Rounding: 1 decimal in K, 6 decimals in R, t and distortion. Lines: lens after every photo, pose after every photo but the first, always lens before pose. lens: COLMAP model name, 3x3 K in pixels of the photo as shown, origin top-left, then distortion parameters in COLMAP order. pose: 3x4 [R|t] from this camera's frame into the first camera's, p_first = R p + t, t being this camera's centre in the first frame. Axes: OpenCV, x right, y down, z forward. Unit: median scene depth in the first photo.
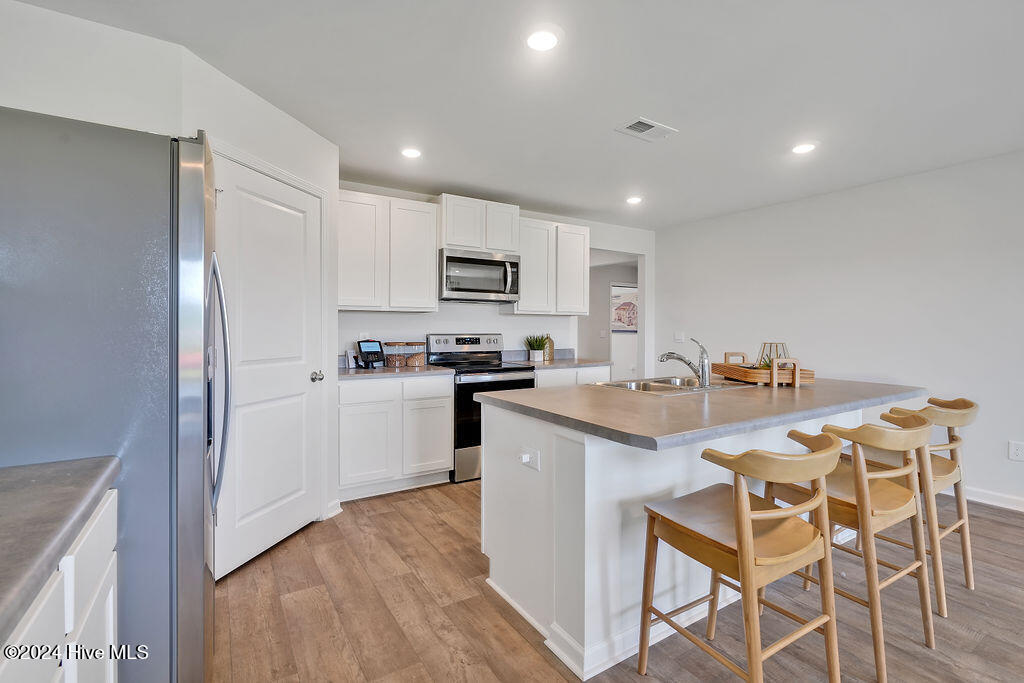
lens RADIAL K [[469.0, 0, 509.8], [0, 469.0, 329.0], [0, 0, 1]] dist [-0.010337, 0.000747]
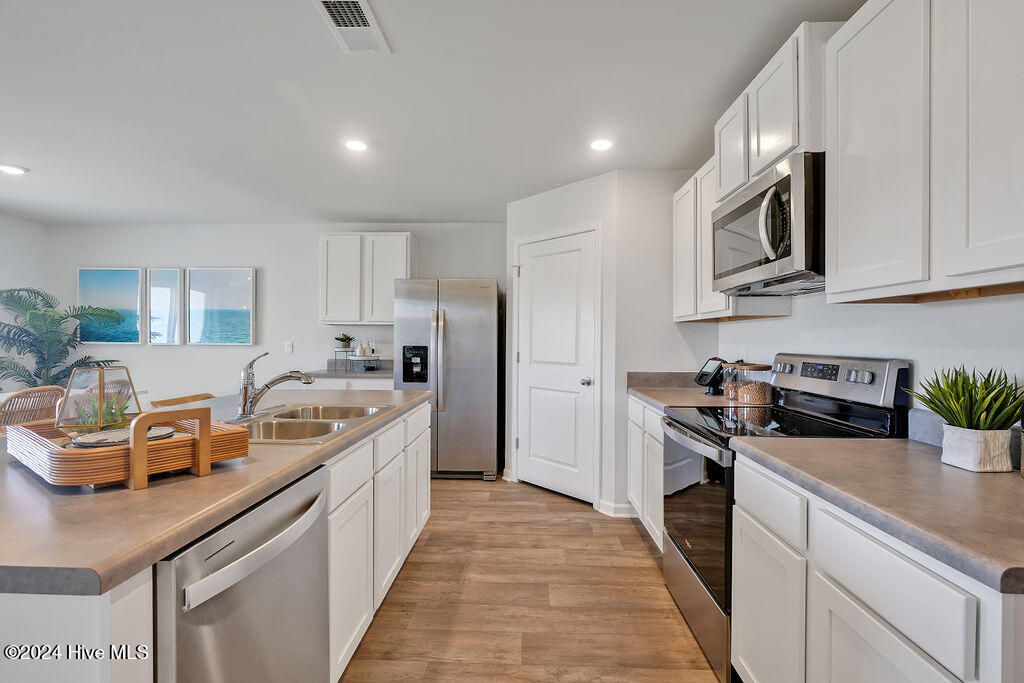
lens RADIAL K [[469.9, 0, 515.5], [0, 469.9, 339.1], [0, 0, 1]] dist [-0.009631, 0.001353]
pose [[-0.554863, -0.009753, -0.831885, 0.551536], [-0.010872, 0.999931, -0.004472, -0.000019], [0.831871, 0.006562, -0.554930, 1.215442]]
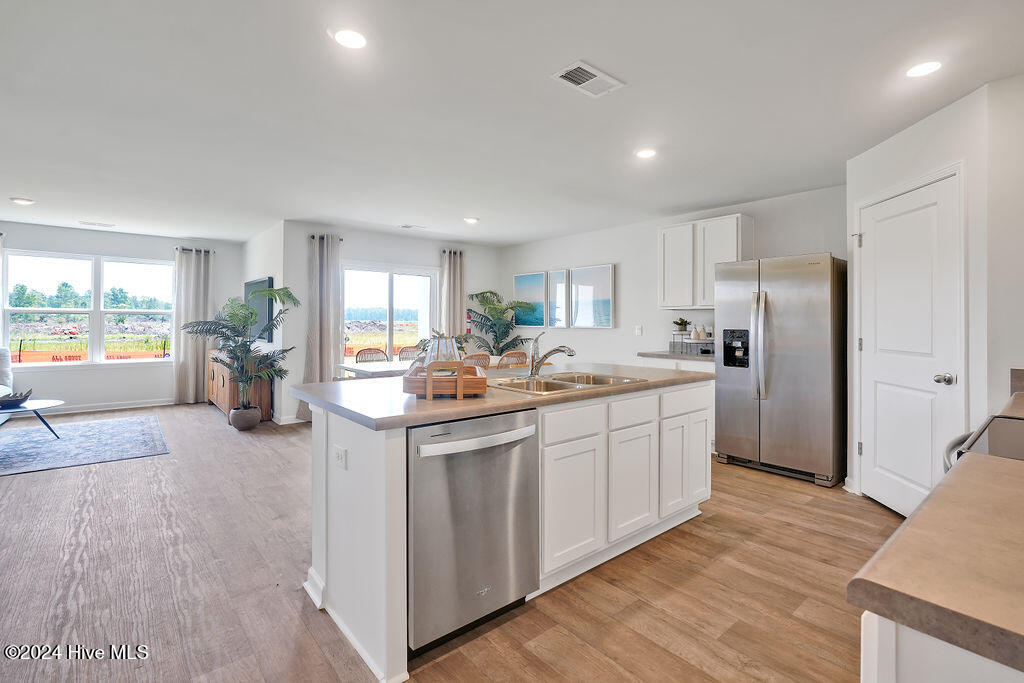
lens RADIAL K [[477.3, 0, 510.9], [0, 477.3, 317.7], [0, 0, 1]] dist [-0.005104, 0.000208]
pose [[-0.990008, -0.009459, -0.140692, 0.429019], [-0.008355, 0.999930, -0.008431, -0.000149], [0.140762, -0.007171, -0.990017, 1.428527]]
